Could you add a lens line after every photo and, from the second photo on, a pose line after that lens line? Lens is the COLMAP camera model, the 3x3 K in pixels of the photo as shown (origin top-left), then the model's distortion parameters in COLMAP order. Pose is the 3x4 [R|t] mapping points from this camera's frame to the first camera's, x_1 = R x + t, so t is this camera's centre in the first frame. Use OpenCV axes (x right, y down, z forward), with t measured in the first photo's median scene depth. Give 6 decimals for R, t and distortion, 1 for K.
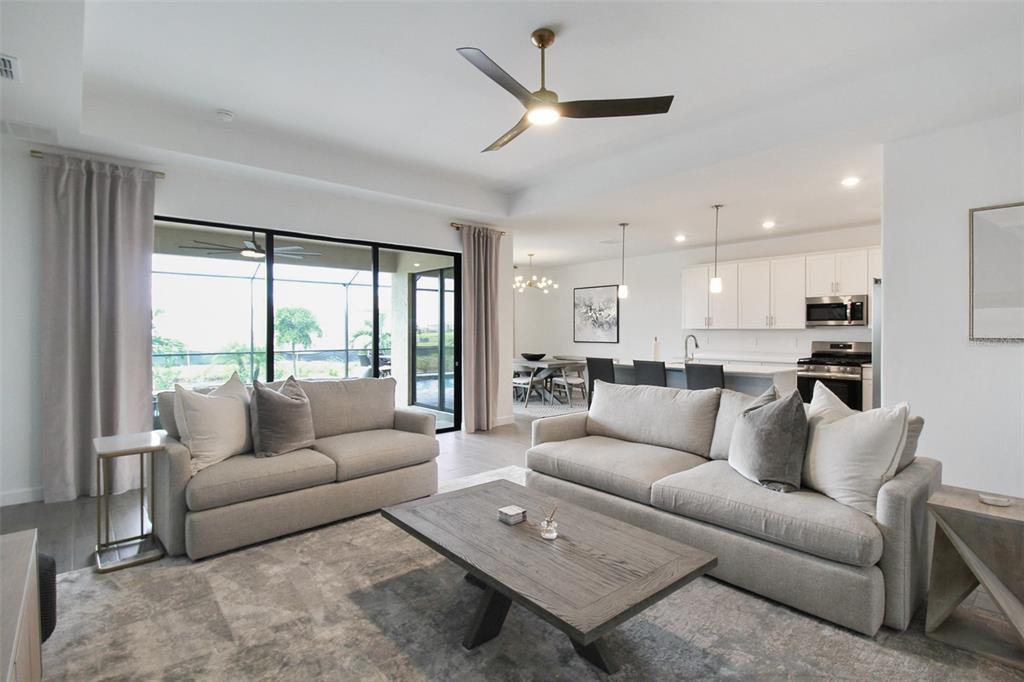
lens RADIAL K [[494.8, 0, 511.9], [0, 494.8, 338.8], [0, 0, 1]] dist [0.001289, -0.000675]
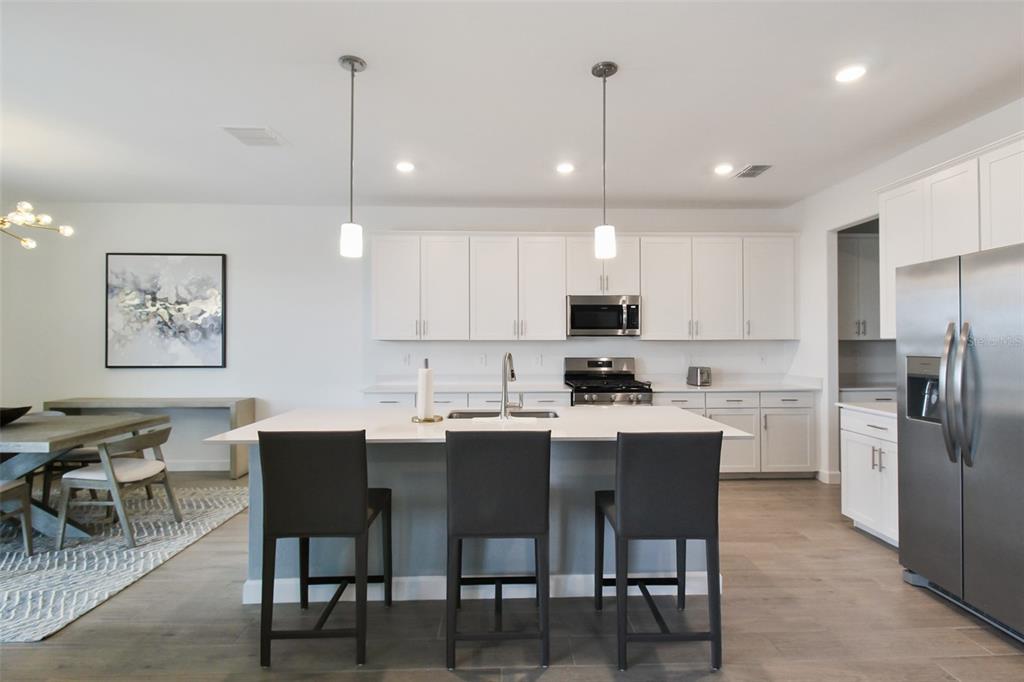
lens RADIAL K [[494.8, 0, 516.5], [0, 494.8, 339.4], [0, 0, 1]] dist [0.001289, -0.000675]
pose [[0.630751, 0.000217, 0.775985, 0.009413], [0.013778, 0.999839, -0.011480, -0.011918], [-0.775863, 0.017933, 0.630646, 0.502487]]
